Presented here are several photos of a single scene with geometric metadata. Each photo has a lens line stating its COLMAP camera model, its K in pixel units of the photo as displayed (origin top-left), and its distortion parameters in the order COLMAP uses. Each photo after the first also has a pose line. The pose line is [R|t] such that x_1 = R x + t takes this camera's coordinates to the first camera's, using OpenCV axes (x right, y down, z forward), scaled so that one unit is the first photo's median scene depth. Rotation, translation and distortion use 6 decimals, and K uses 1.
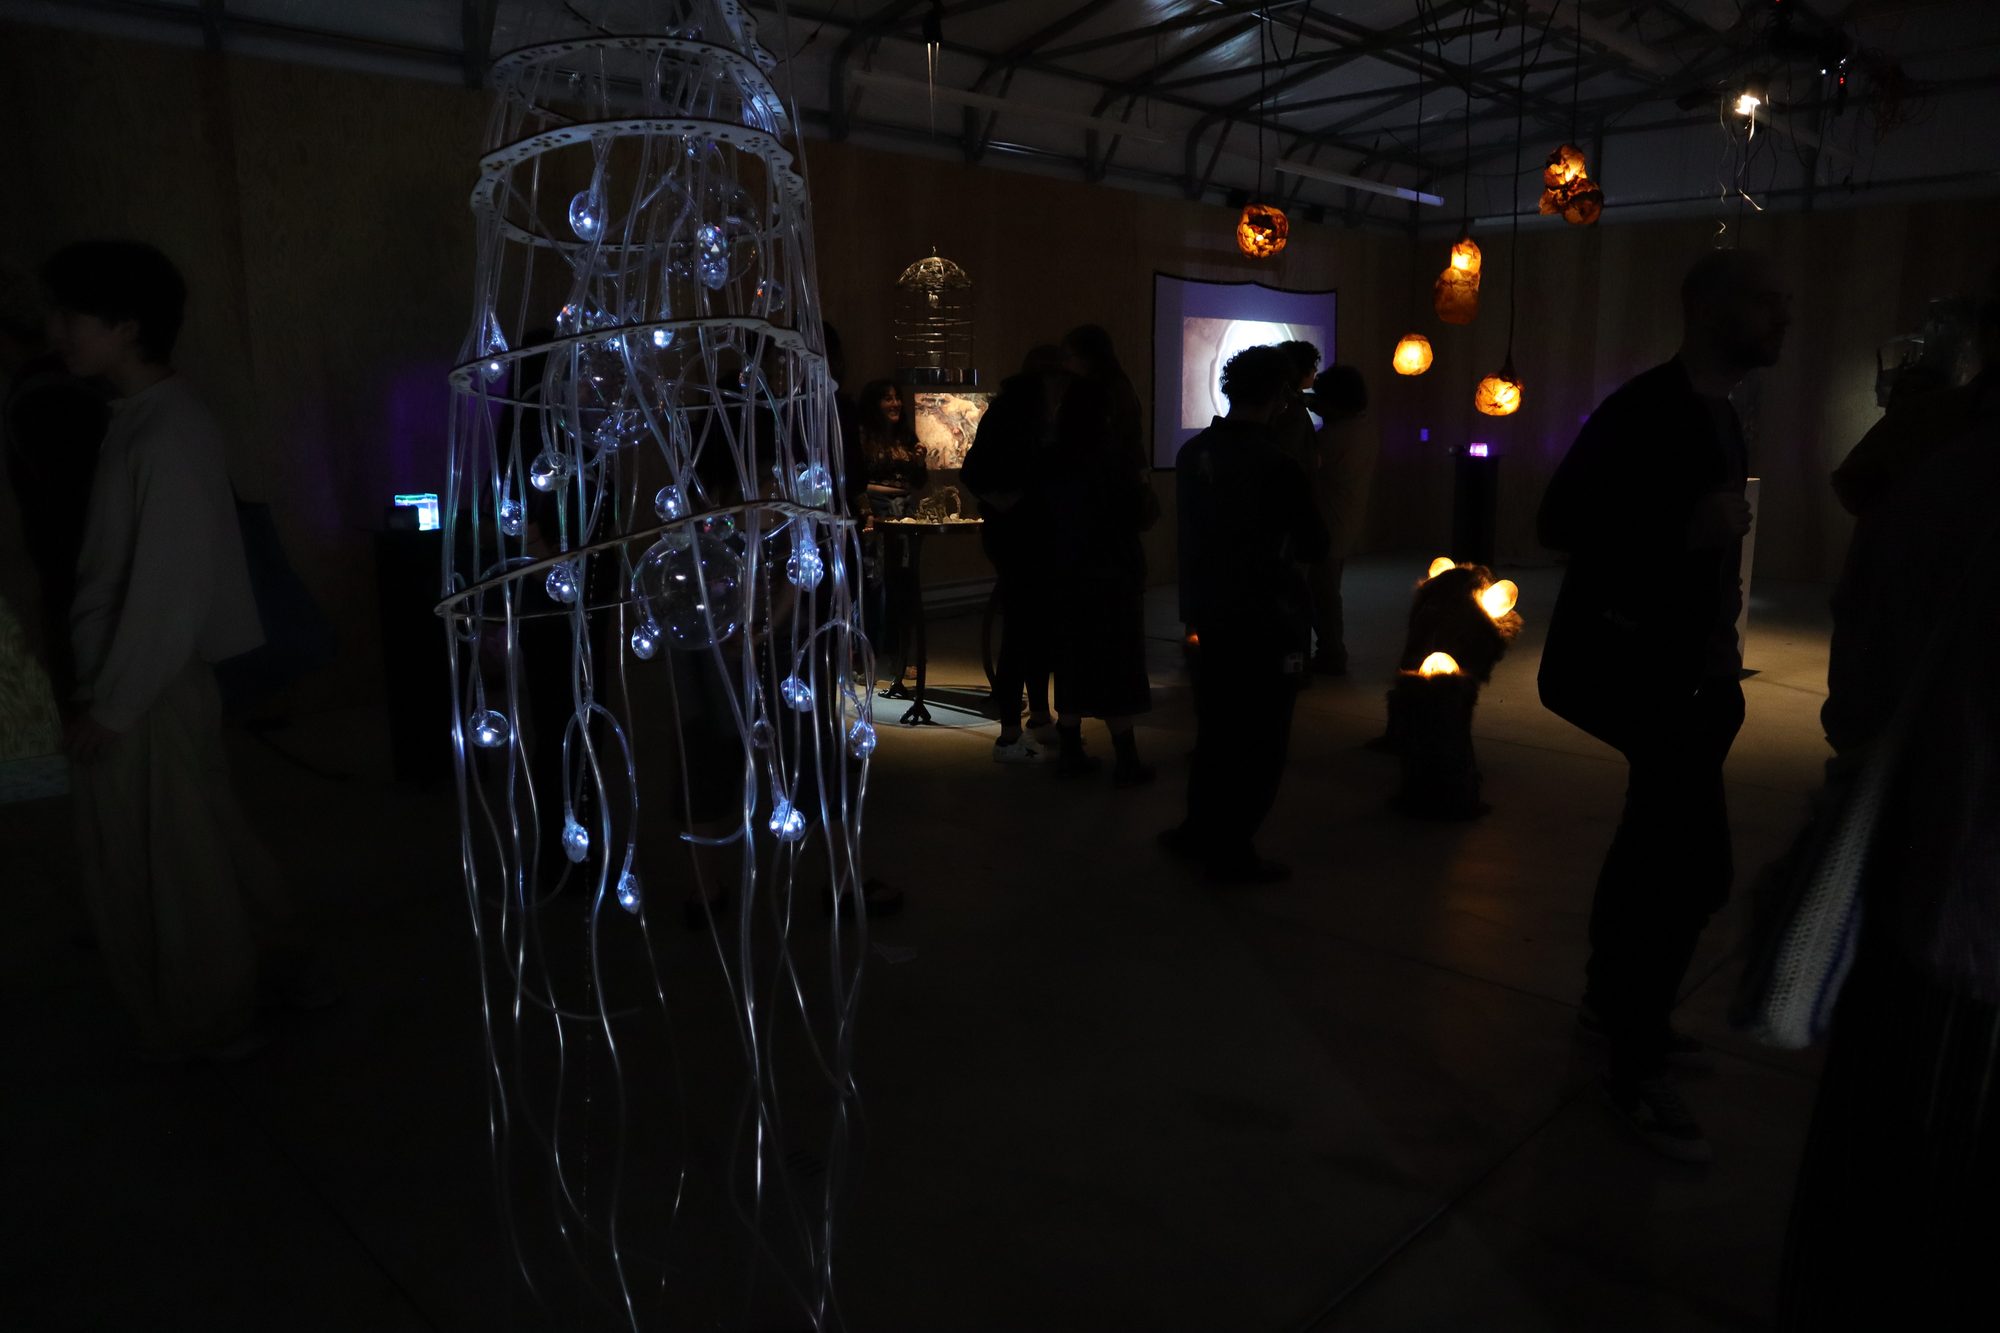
lens RADIAL K [[1383.9, 0, 1000.0], [0, 1383.9, 666.5], [0, 0, 1]] dist [-0.129799, 0.073912]
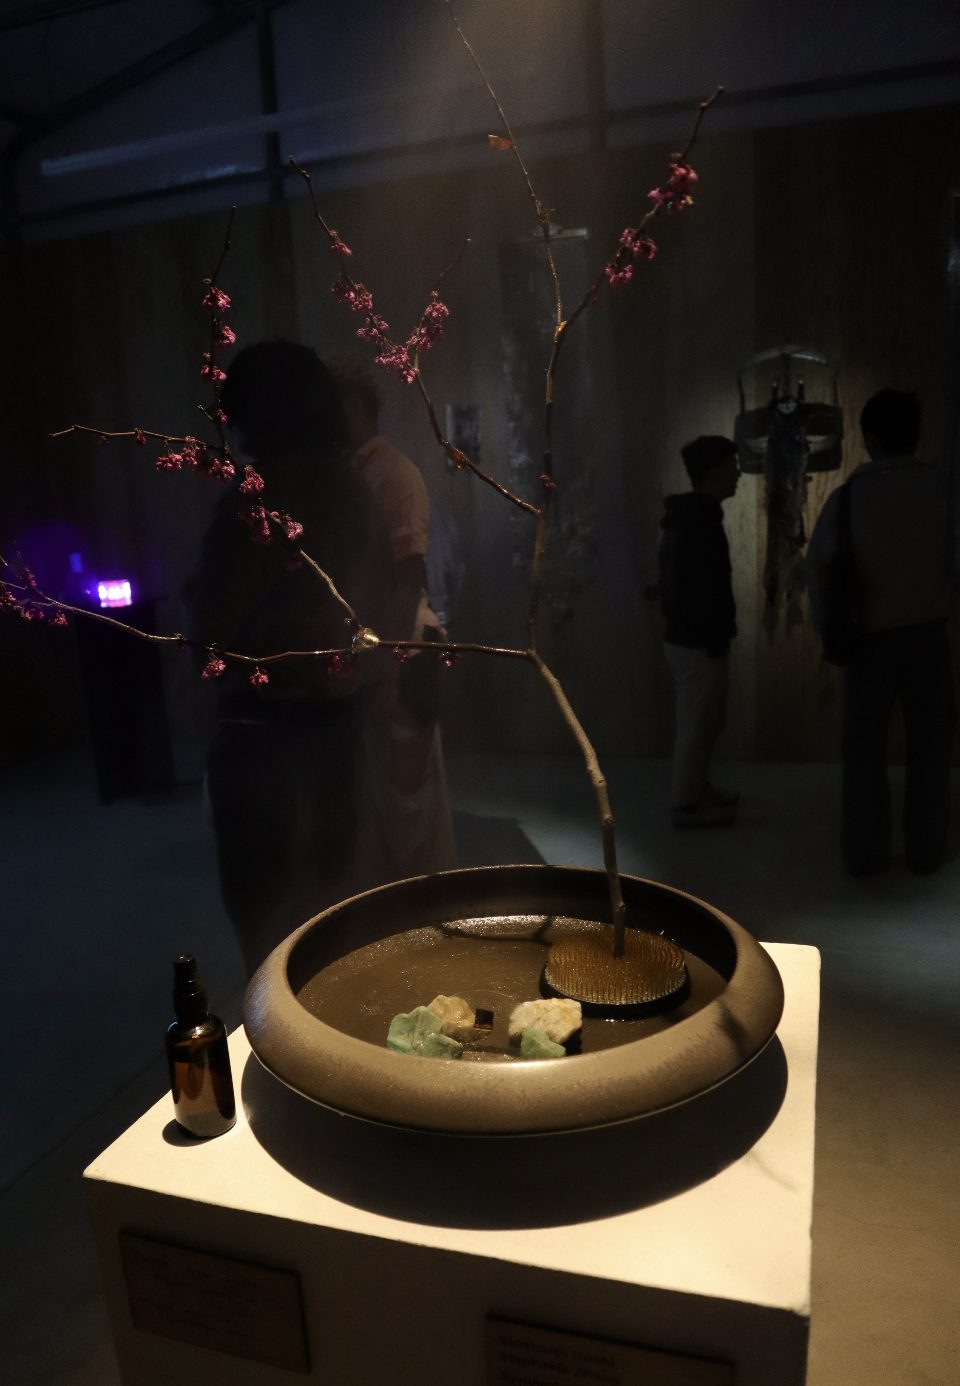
lens RADIAL K [[1050.8, 0, 491.1], [0, 1050.8, 756.3], [0, 0, 1]] dist [-0.102246, 0.001741]
pose [[0.886758, -0.150100, 0.437184, 0.688468], [0.129452, 0.988603, 0.076846, -0.246186], [-0.443736, -0.011550, 0.896083, 1.283113]]
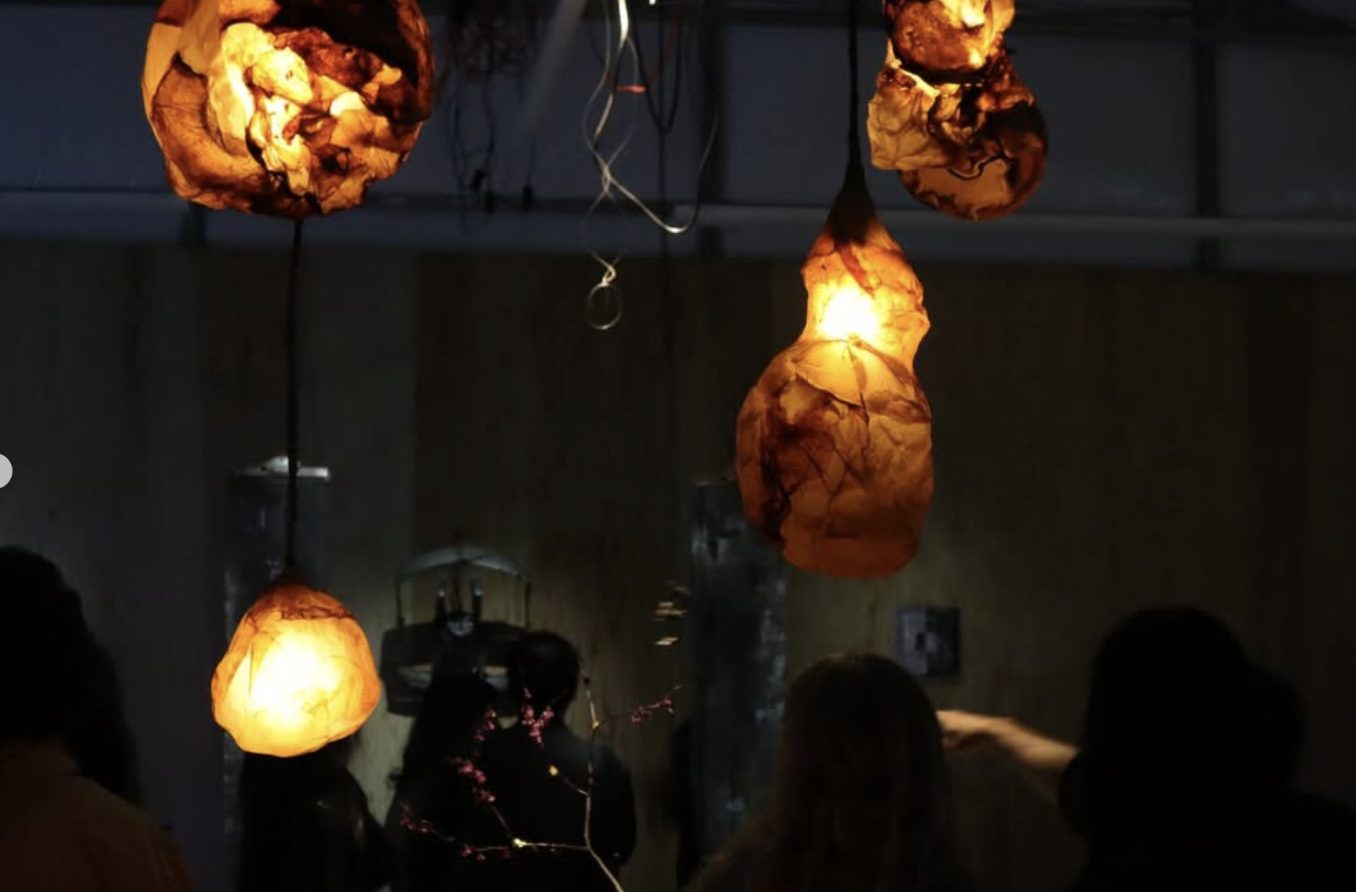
lens RADIAL K [[3044.0, 0, 678.0], [0, 3044.0, 446.0], [0, 0, 1]] dist [-0.037953, -6.433742]
pose [[0.611543, 0.063107, 0.788690, -0.096240], [0.138924, 0.972764, -0.185556, -0.182132], [-0.778919, 0.223044, 0.586120, 0.712126]]
